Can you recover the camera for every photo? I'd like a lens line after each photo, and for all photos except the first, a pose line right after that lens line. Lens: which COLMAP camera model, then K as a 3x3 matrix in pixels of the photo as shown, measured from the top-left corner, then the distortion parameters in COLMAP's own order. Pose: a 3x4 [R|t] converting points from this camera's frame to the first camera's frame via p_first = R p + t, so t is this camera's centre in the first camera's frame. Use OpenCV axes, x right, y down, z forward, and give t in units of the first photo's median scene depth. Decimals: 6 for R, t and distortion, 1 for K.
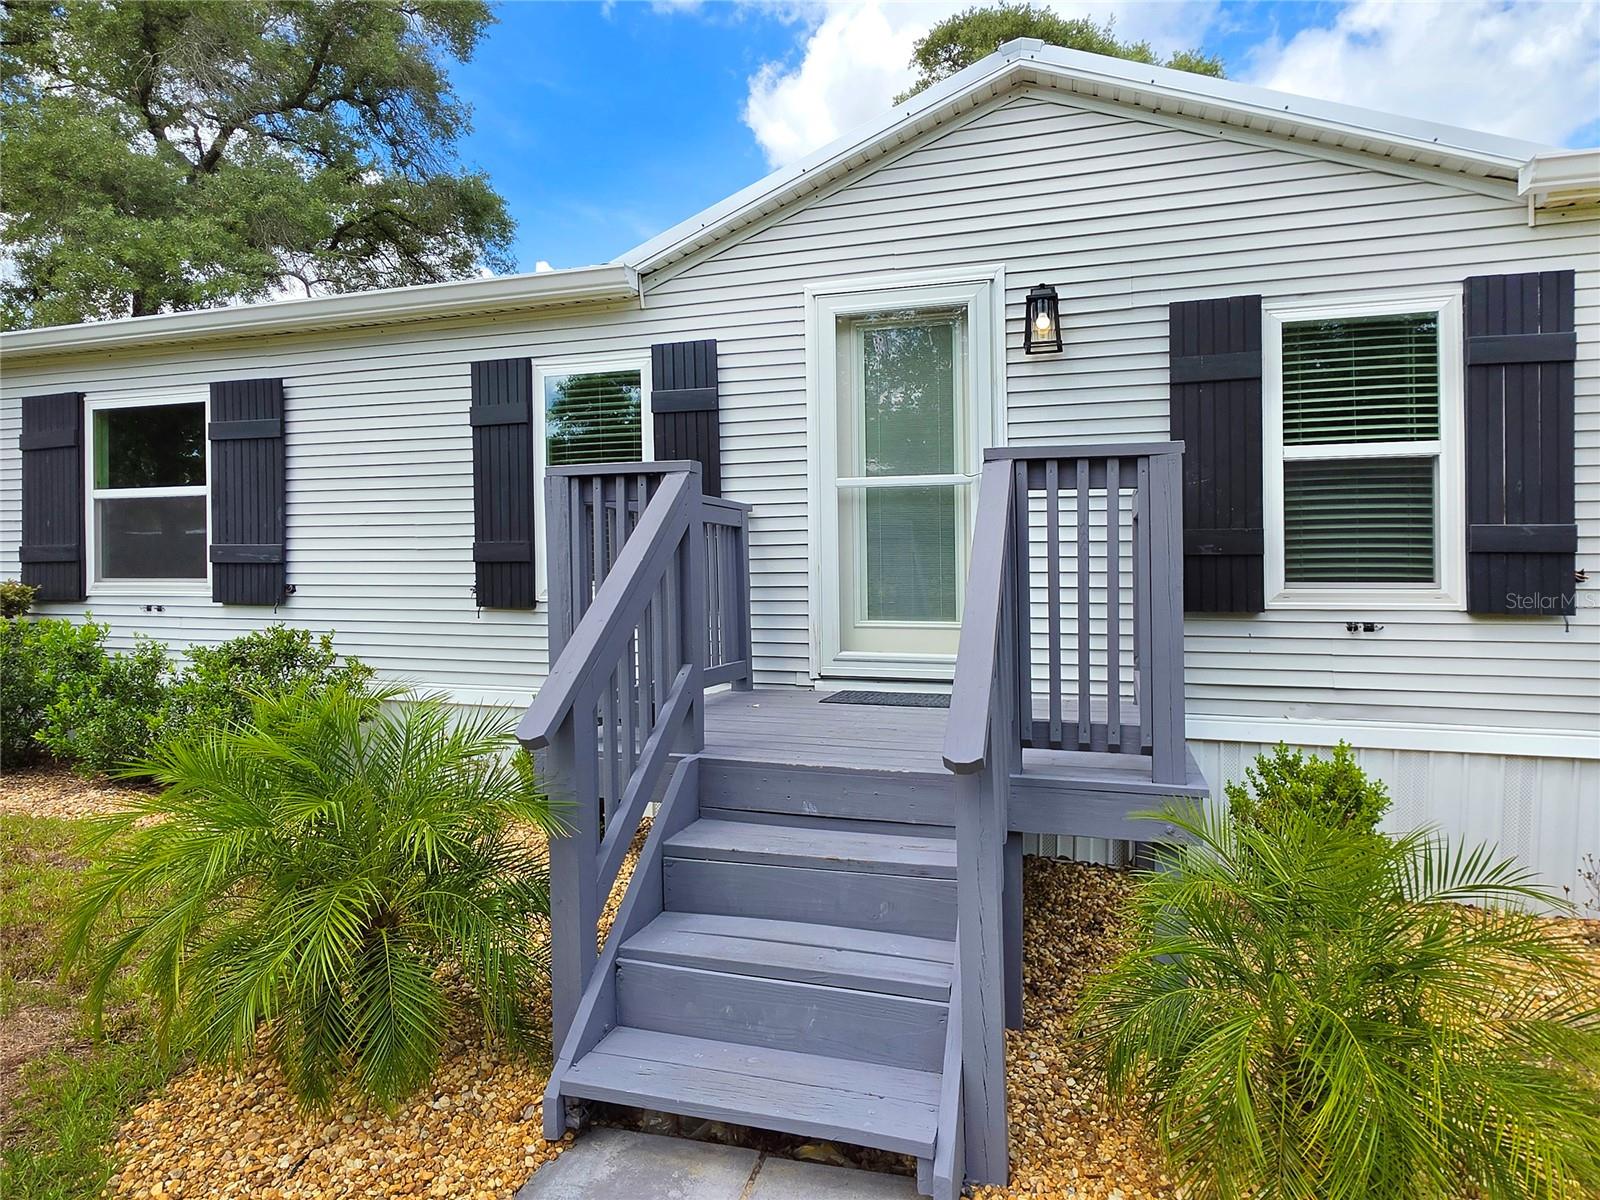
lens RADIAL K [[1184.6, 0, 785.2], [0, 1184.6, 607.3], [0, 0, 1]] dist [0.009748, 0.004148]
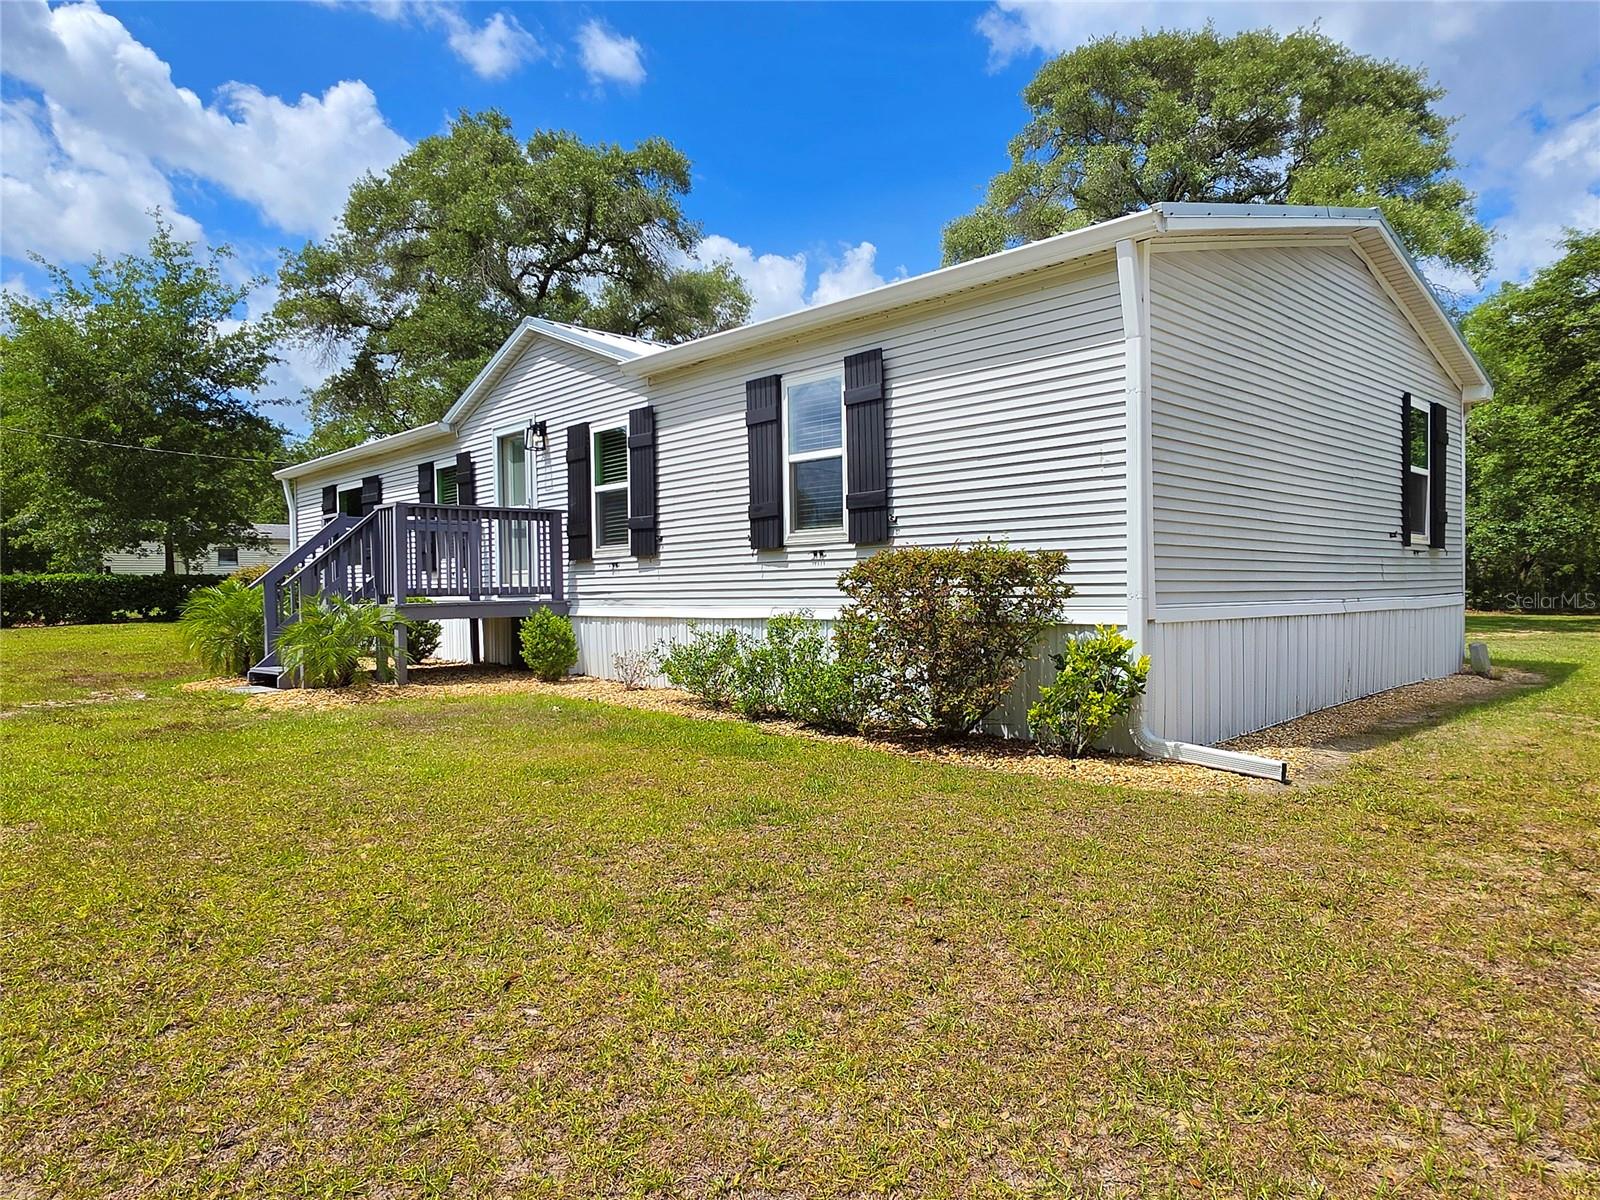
lens RADIAL K [[1033.9, 0, 804.8], [0, 1033.9, 599.5], [0, 0, 1]] dist [0.003137, 0.000455]
pose [[0.901224, -0.046172, -0.430886, 1.364108], [0.073891, 0.996120, 0.047807, 0.012078], [0.427007, -0.074924, 0.901139, -0.538717]]
